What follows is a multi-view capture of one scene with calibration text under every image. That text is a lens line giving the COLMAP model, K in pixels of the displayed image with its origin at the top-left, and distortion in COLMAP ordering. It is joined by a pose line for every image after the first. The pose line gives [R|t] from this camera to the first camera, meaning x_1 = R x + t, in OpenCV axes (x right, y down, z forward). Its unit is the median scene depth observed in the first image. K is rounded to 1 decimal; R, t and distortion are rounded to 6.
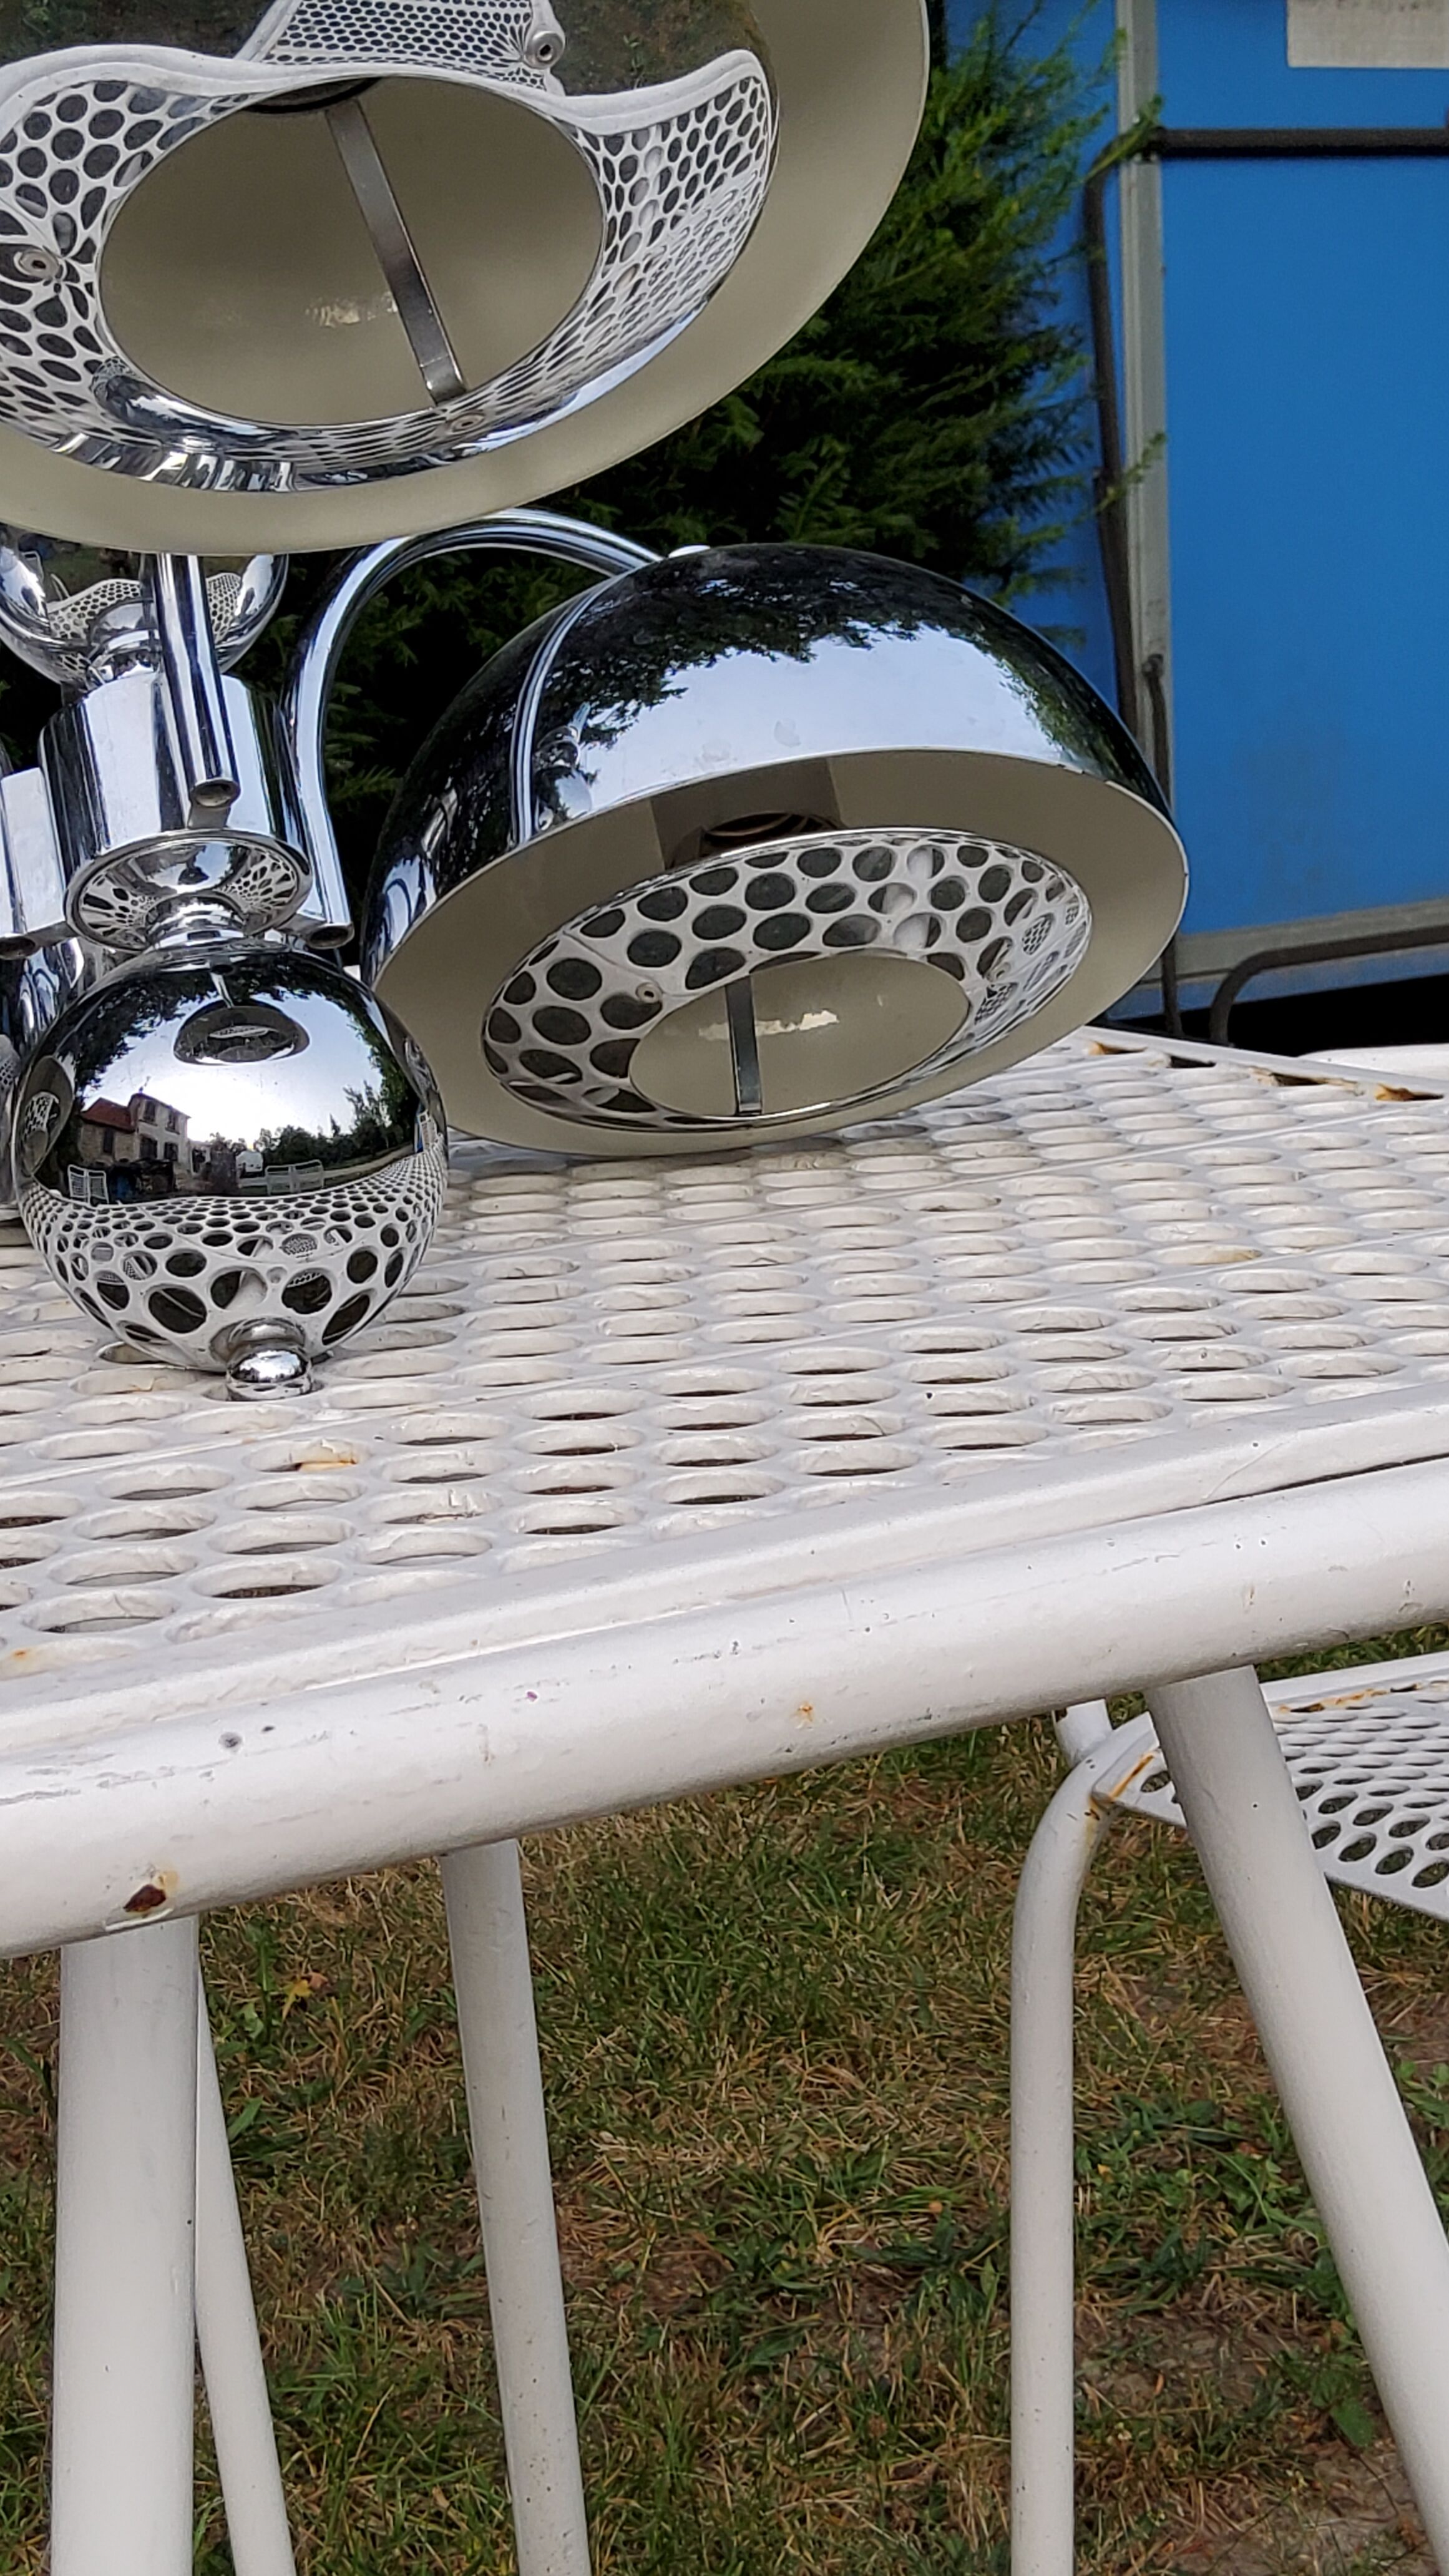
lens RADIAL K [[3728.5, 0, 713.1], [0, 3728.5, 1238.1], [0, 0, 1]] dist [0.117554, 0.000000]
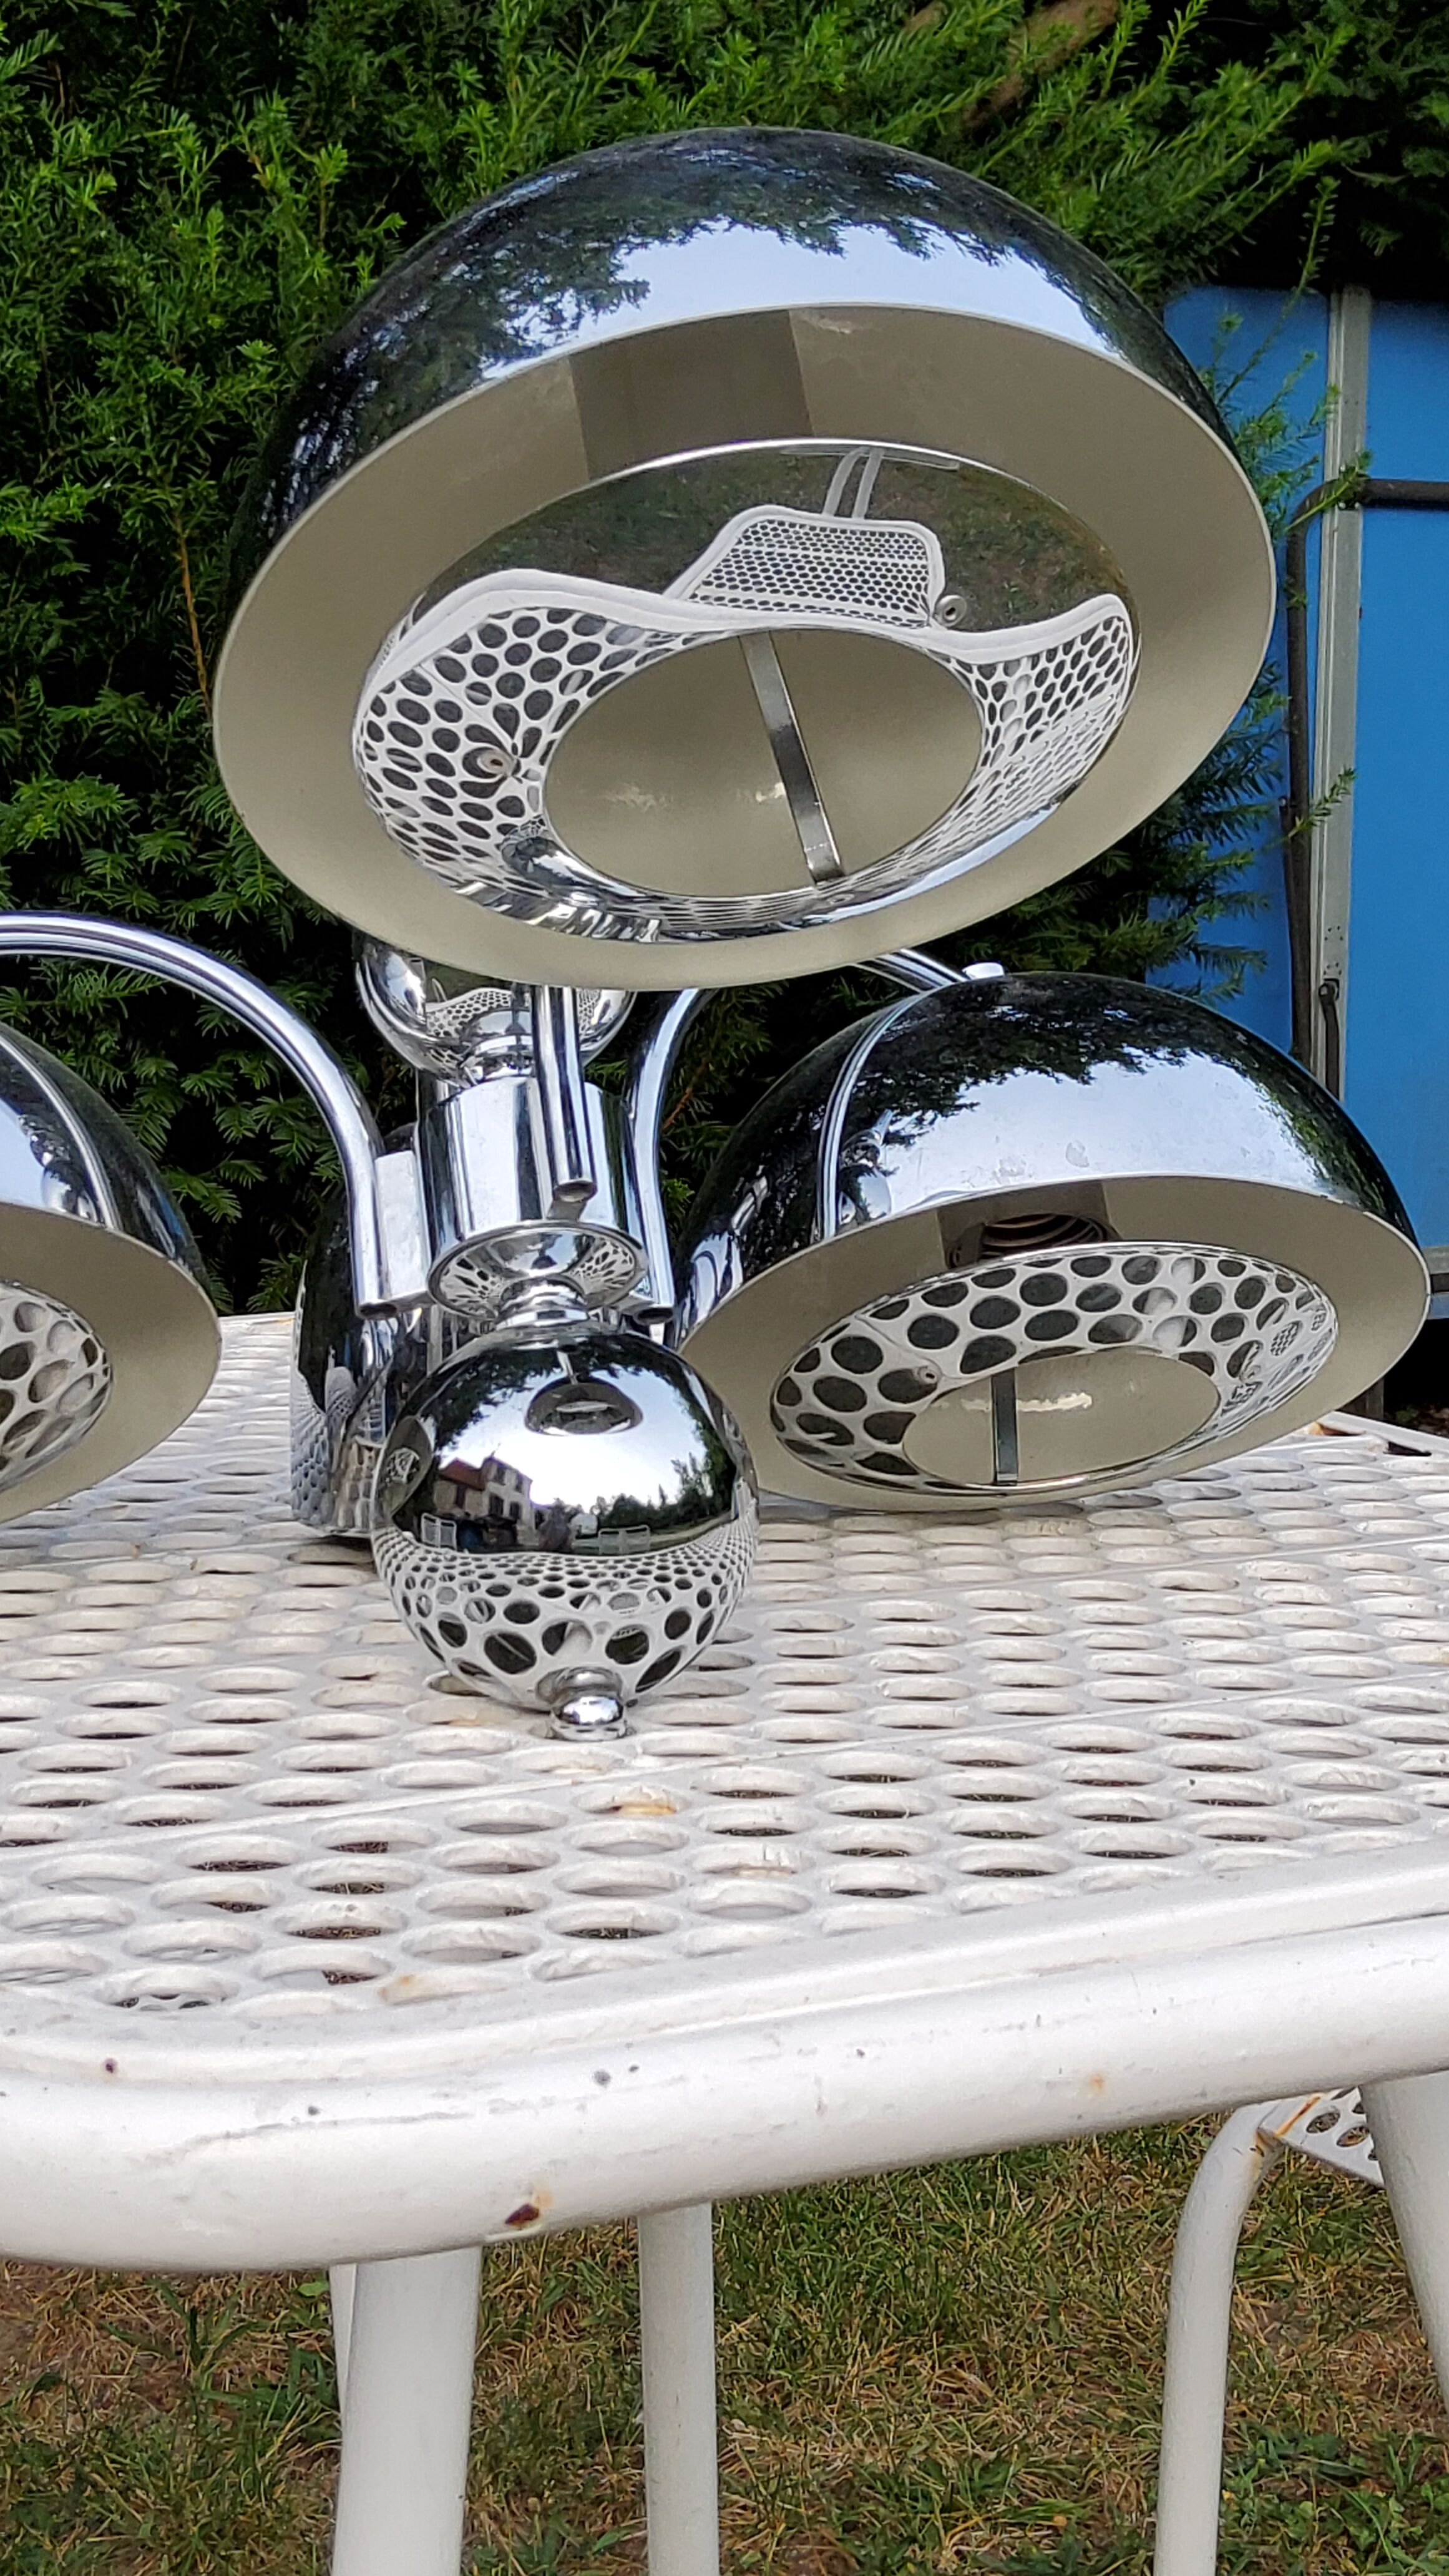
lens RADIAL K [[3728.5, 0, 730.5], [0, 3728.5, 1277.6], [0, 0, 1]] dist [0.117554, 0.000000]
pose [[0.997519, 0.063118, -0.031191, -0.043470], [-0.064835, 0.996237, -0.057518, -0.027856], [0.027443, 0.059398, 0.997857, -0.093206]]
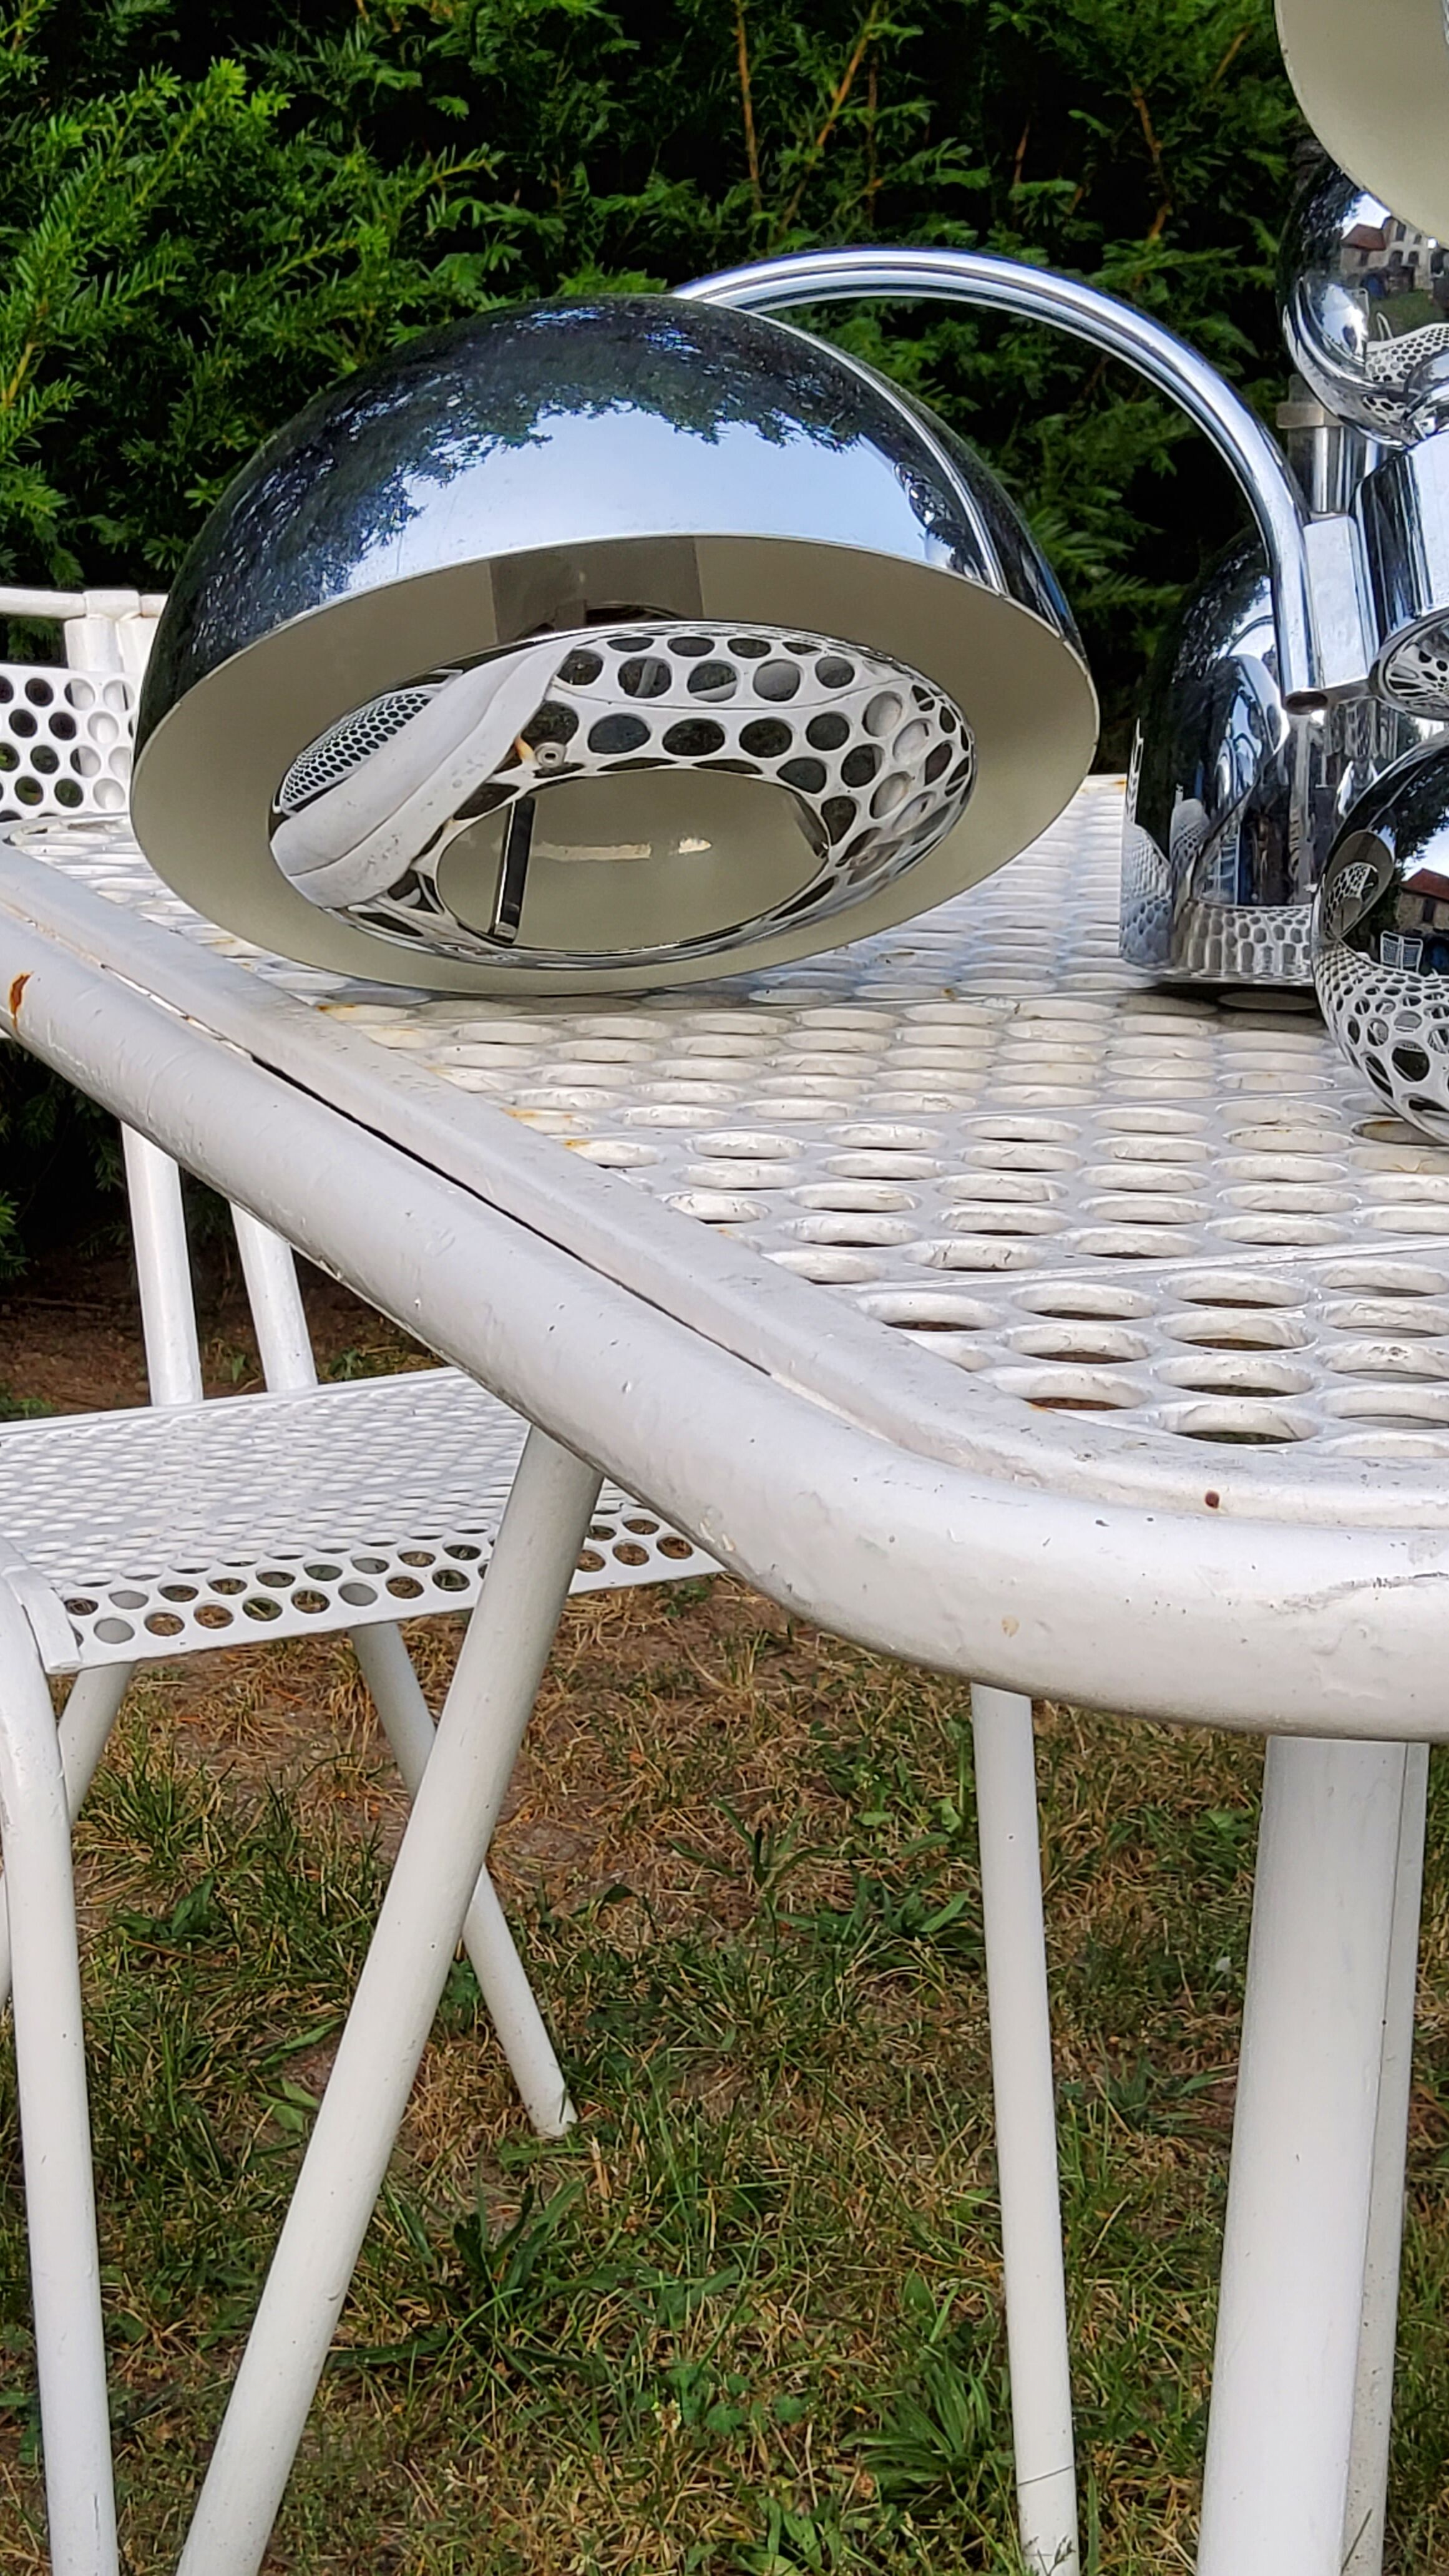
lens RADIAL K [[3728.5, 0, 765.1], [0, 3728.5, 1233.0], [0, 0, 1]] dist [0.117554, 0.000000]
pose [[0.987345, 0.100337, -0.122814, -0.173470], [-0.094823, 0.994239, 0.049968, 0.021127], [0.127120, -0.037690, 0.991171, 0.018506]]
